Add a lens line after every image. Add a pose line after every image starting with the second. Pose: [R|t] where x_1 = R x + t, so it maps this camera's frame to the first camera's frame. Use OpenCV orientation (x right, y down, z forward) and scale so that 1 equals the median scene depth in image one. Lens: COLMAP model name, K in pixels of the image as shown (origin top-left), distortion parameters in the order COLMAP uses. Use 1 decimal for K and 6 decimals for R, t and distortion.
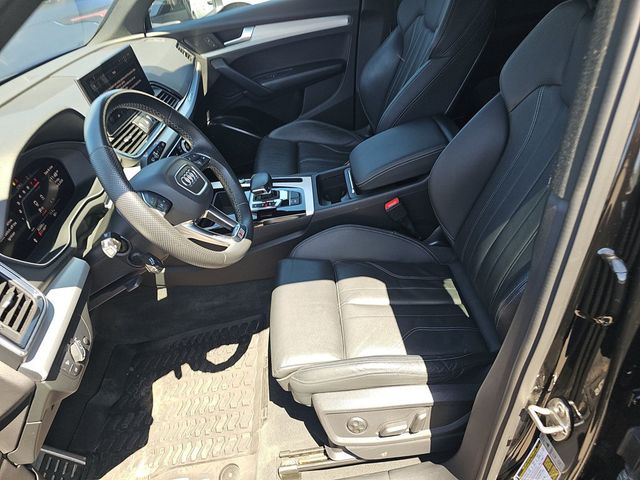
lens RADIAL K [[435.6, 0, 348.9], [0, 435.6, 239.1], [0, 0, 1]] dist [0.027396, -0.037806]
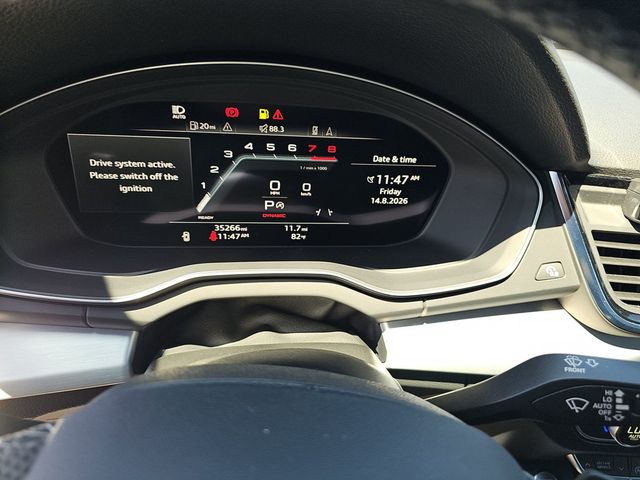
lens RADIAL K [[439.0, 0, 327.1], [0, 439.0, 242.4], [0, 0, 1]] dist [0.017962, -0.039130]
pose [[0.025323, 0.649349, -0.760069, -0.233639], [-0.693910, 0.558727, 0.454218, -0.161125], [0.719617, 0.515917, 0.464738, 0.534288]]
